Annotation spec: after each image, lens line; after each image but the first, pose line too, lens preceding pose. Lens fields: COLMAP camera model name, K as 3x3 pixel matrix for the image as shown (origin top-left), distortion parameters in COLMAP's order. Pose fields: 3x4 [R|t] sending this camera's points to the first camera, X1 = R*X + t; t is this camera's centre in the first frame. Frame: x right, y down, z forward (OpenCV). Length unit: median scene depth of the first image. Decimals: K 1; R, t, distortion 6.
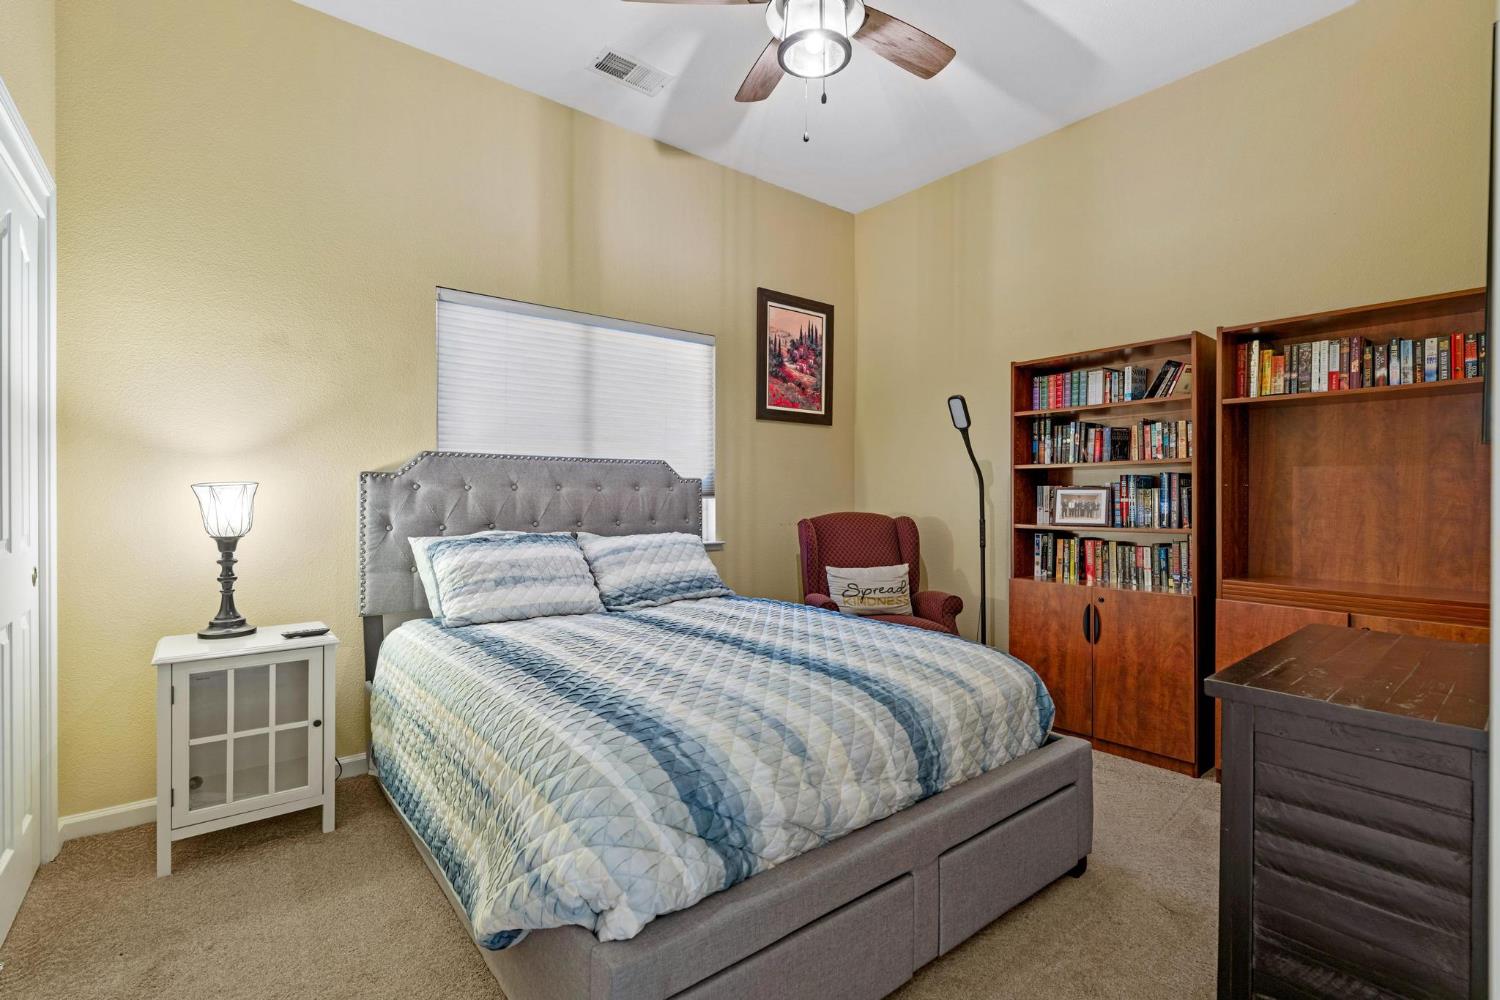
lens RADIAL K [[684.6, 0, 753.1], [0, 684.6, 492.6], [0, 0, 1]] dist [-0.009242, 0.003192]
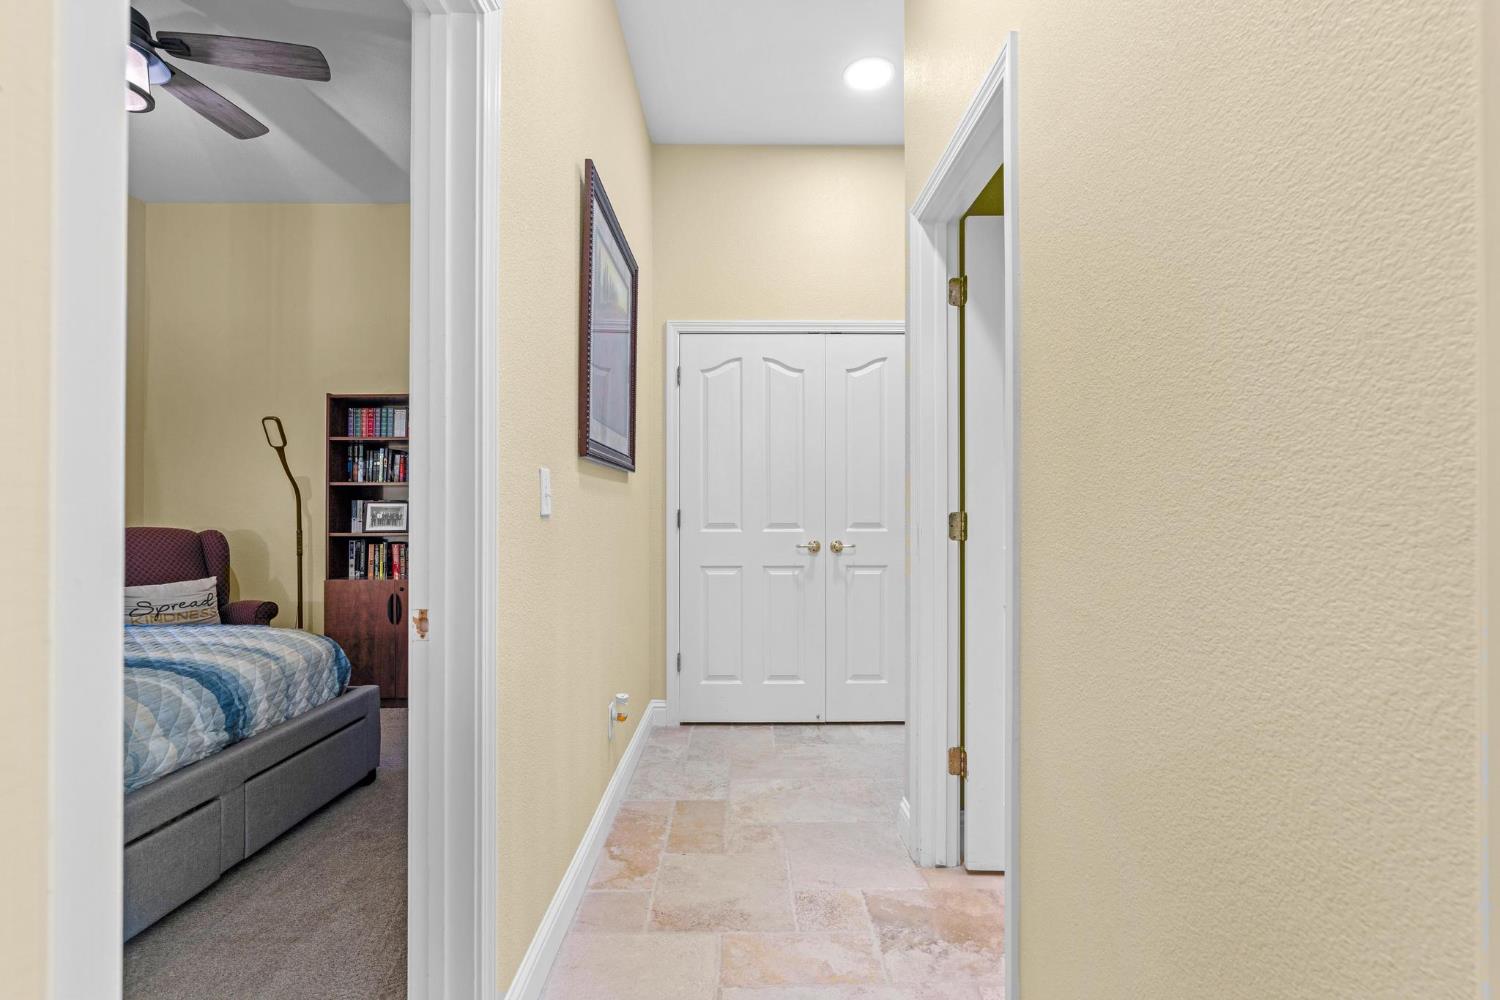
lens RADIAL K [[684.6, 0, 757.6], [0, 684.6, 499.6], [0, 0, 1]] dist [-0.009242, 0.003192]
pose [[0.626275, 0.004954, 0.779587, -0.068579], [0.002081, 0.999966, -0.008026, 0.000042], [-0.779600, 0.006649, 0.626243, -0.303929]]
